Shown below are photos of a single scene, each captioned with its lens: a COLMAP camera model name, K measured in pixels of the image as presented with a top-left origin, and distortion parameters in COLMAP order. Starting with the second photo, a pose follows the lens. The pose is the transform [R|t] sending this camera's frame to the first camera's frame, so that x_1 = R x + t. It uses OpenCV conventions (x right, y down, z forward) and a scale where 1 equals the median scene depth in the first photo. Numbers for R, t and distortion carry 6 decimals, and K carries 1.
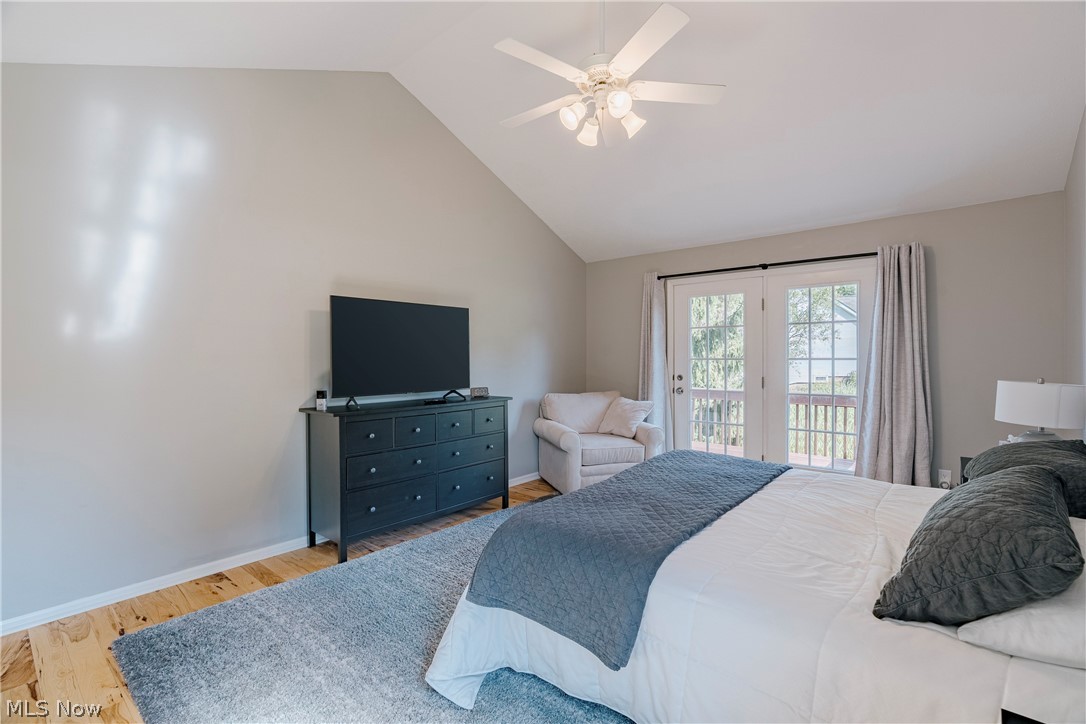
lens RADIAL K [[493.6, 0, 545.7], [0, 493.6, 363.0], [0, 0, 1]] dist [0.005257, 0.000676]
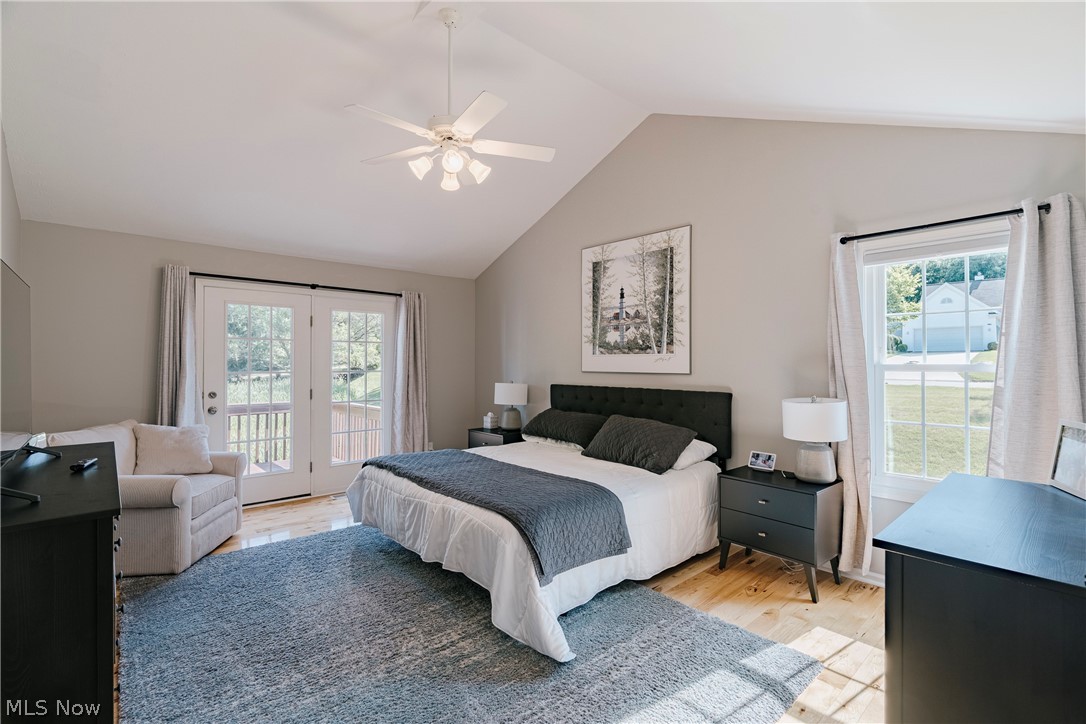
lens RADIAL K [[493.6, 0, 546.1], [0, 493.6, 360.0], [0, 0, 1]] dist [0.005257, 0.000676]
pose [[0.130107, 0.010132, 0.991448, -0.499030], [0.012567, 0.999851, -0.011867, -0.013448], [-0.991420, 0.014003, 0.129960, 0.316761]]
